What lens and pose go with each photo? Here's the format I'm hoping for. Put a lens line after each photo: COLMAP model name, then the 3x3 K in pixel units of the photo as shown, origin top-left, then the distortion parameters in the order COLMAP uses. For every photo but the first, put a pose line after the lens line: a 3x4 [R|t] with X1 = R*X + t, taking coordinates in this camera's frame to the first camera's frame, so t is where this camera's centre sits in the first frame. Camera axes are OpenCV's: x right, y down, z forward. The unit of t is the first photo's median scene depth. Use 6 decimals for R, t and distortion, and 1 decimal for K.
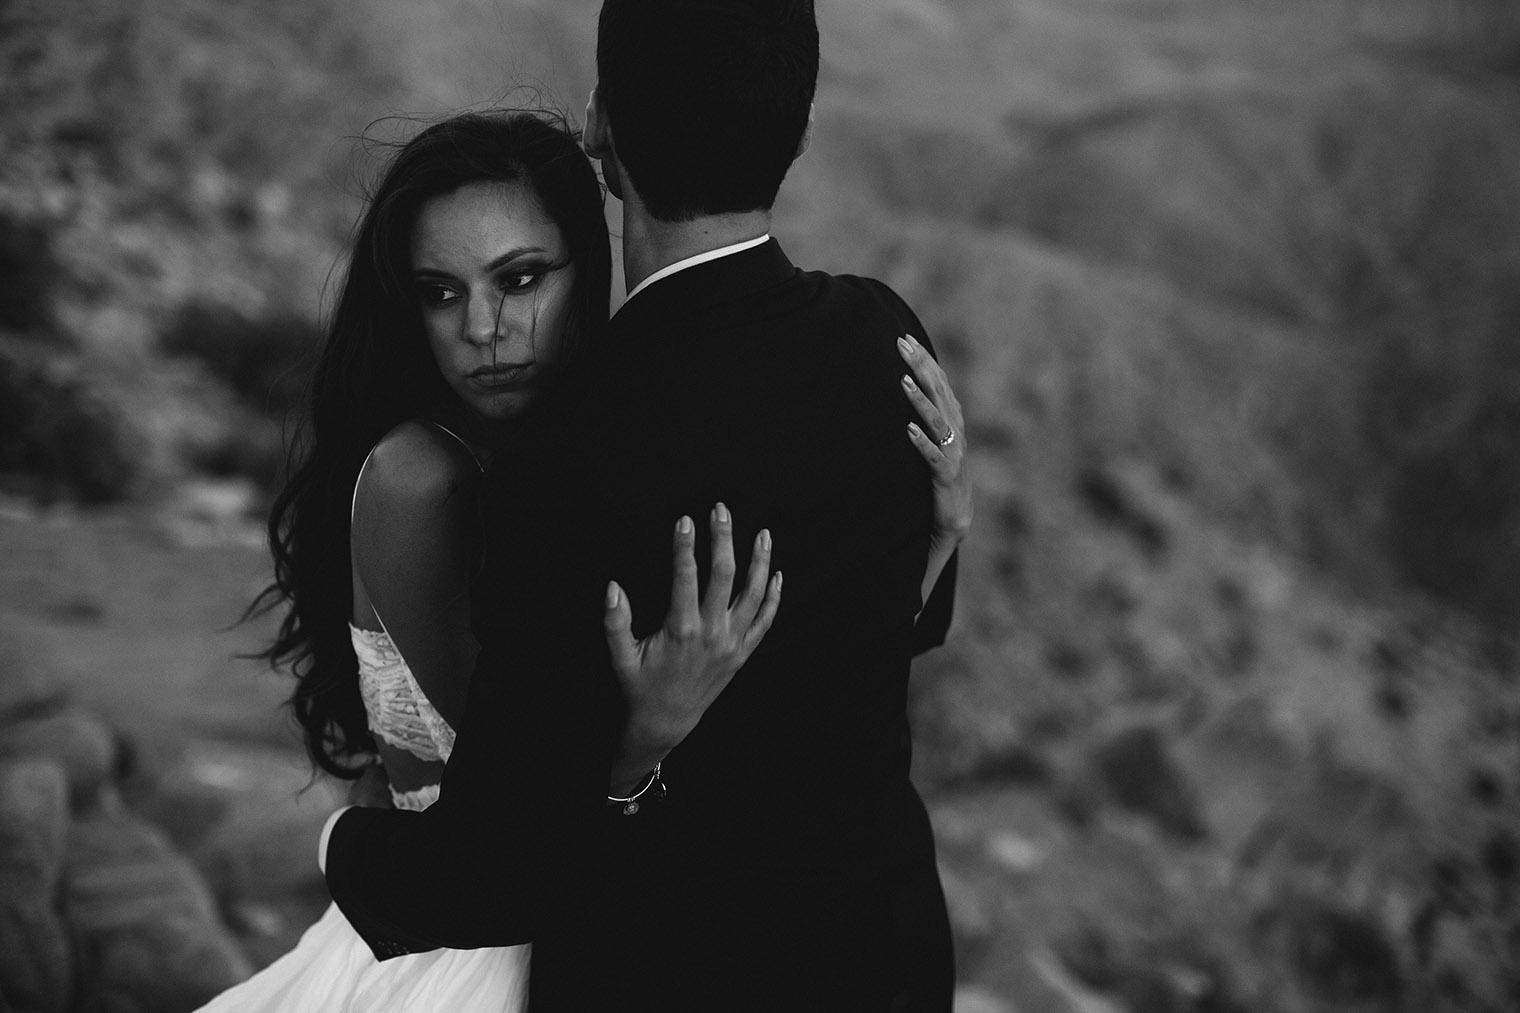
lens RADIAL K [[2155.8, 0, 774.2], [0, 2155.8, 472.8], [0, 0, 1]] dist [-0.071843, 0.000000]
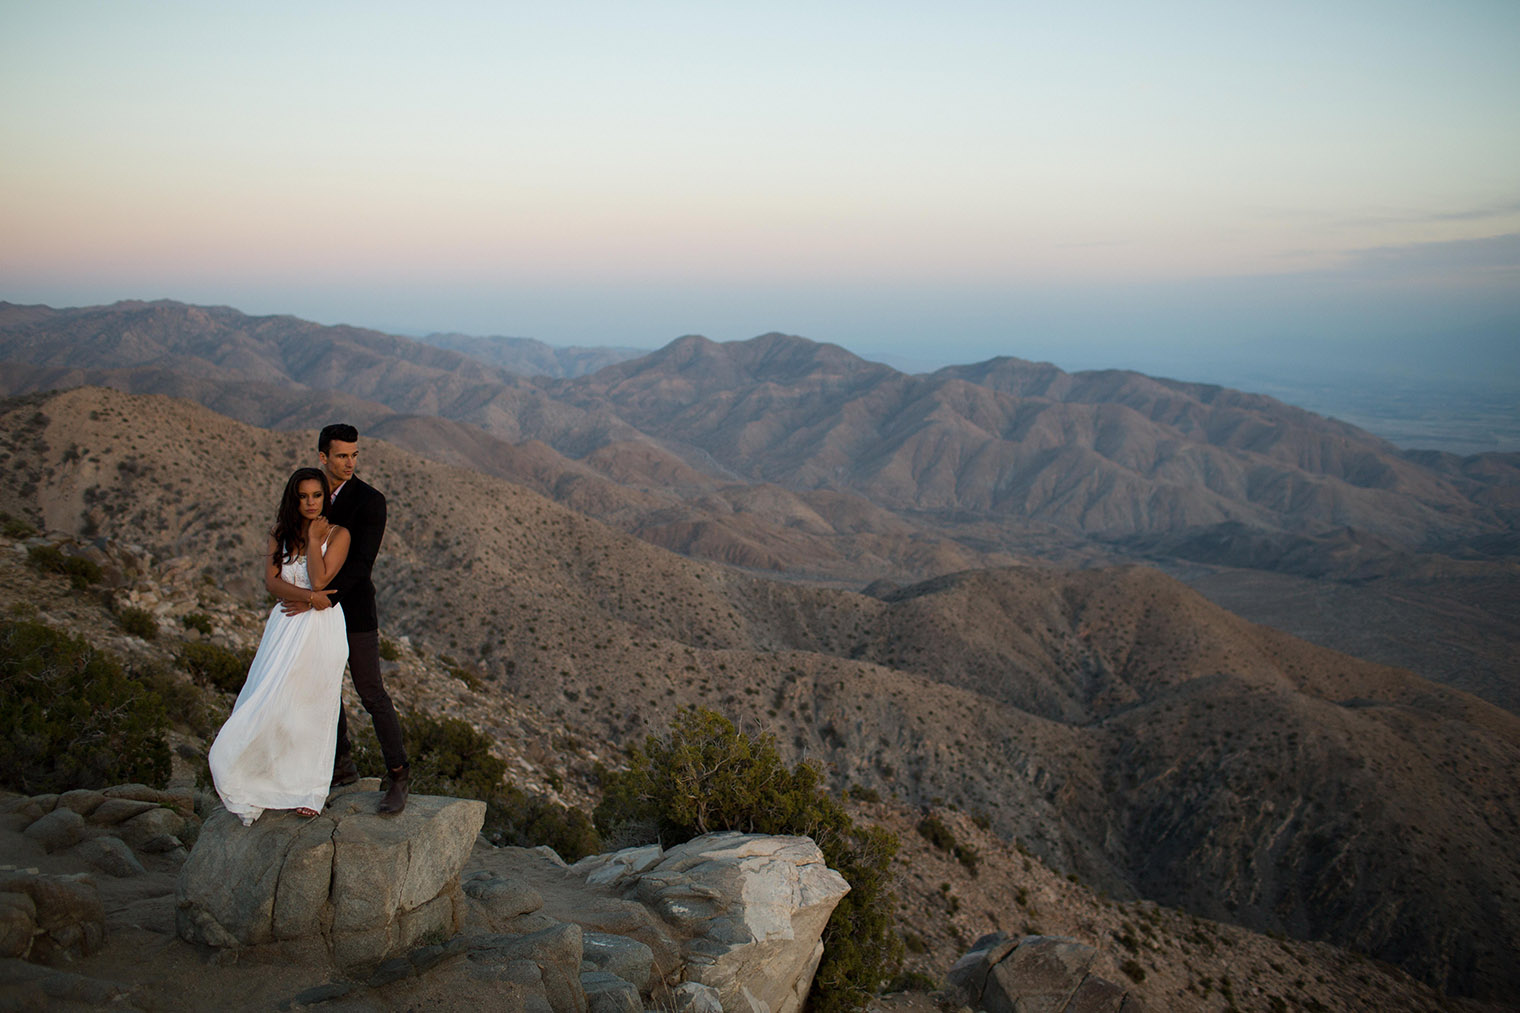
lens RADIAL K [[1419.9, 0, 764.3], [0, 1419.9, 498.9], [0, 0, 1]] dist [-0.066820, 0.000000]
pose [[0.999335, 0.003215, 0.036334, -0.022777], [0.004909, 0.975190, -0.221314, 0.002192], [-0.036144, 0.221345, 0.974525, -0.088875]]
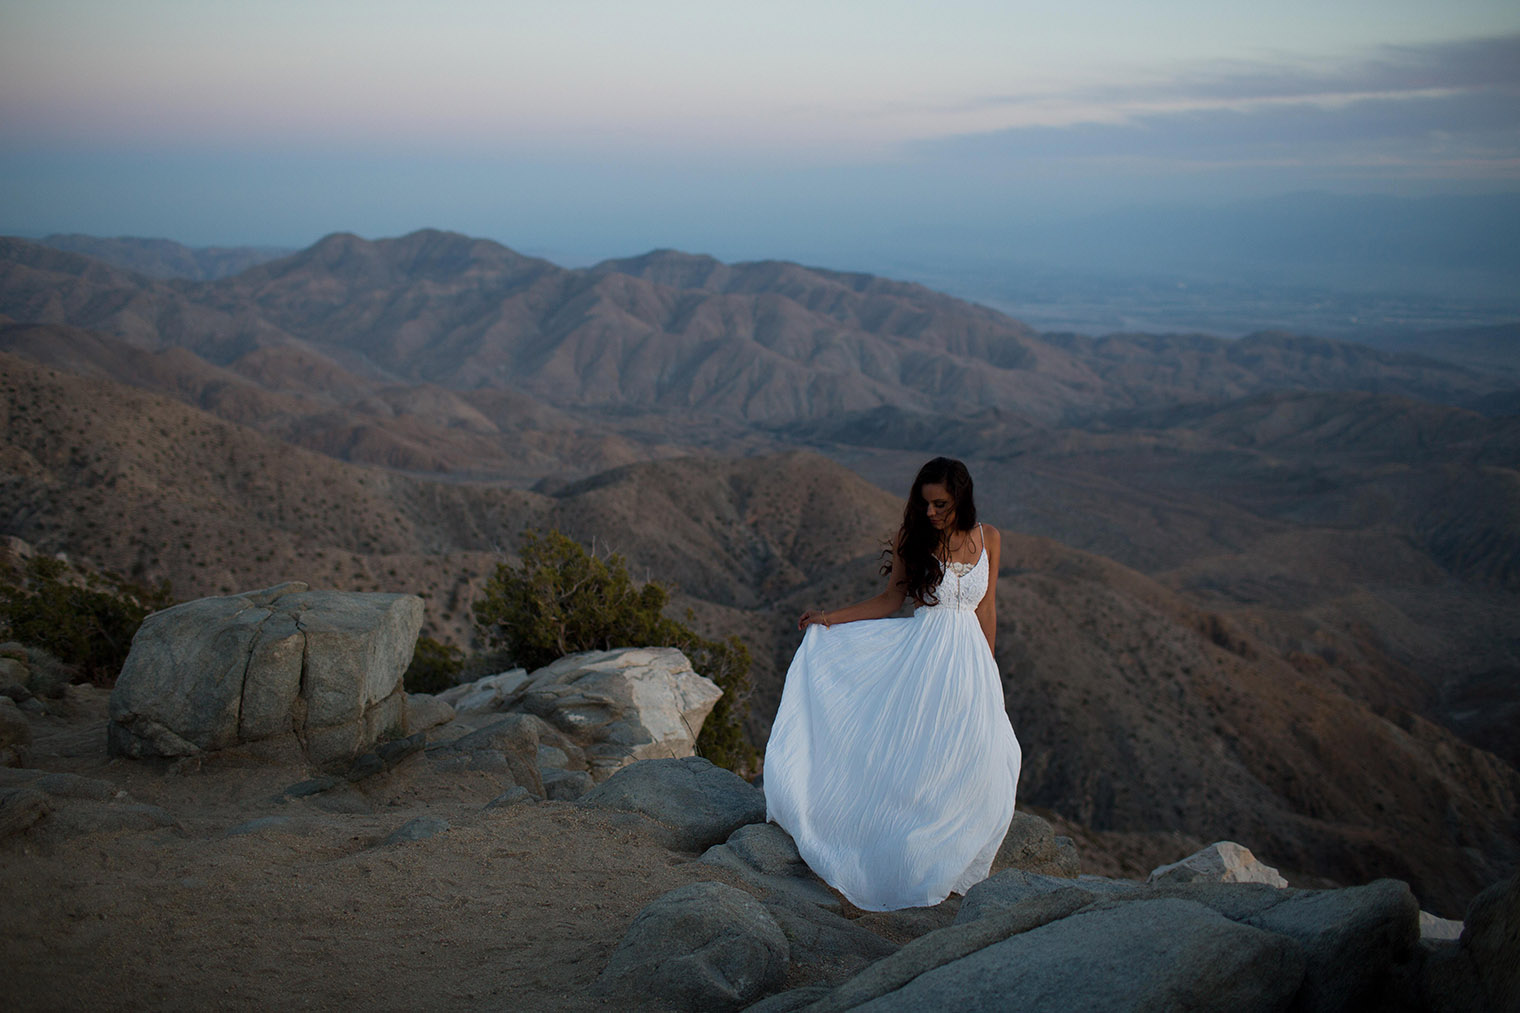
lens RADIAL K [[1419.9, 0, 751.6], [0, 1419.9, 504.3], [0, 0, 1]] dist [-0.066820, 0.000000]
pose [[0.964793, -0.050631, 0.258089, -0.061866], [0.088031, 0.986861, -0.135481, 0.017395], [-0.247839, 0.153431, 0.956575, -0.081203]]
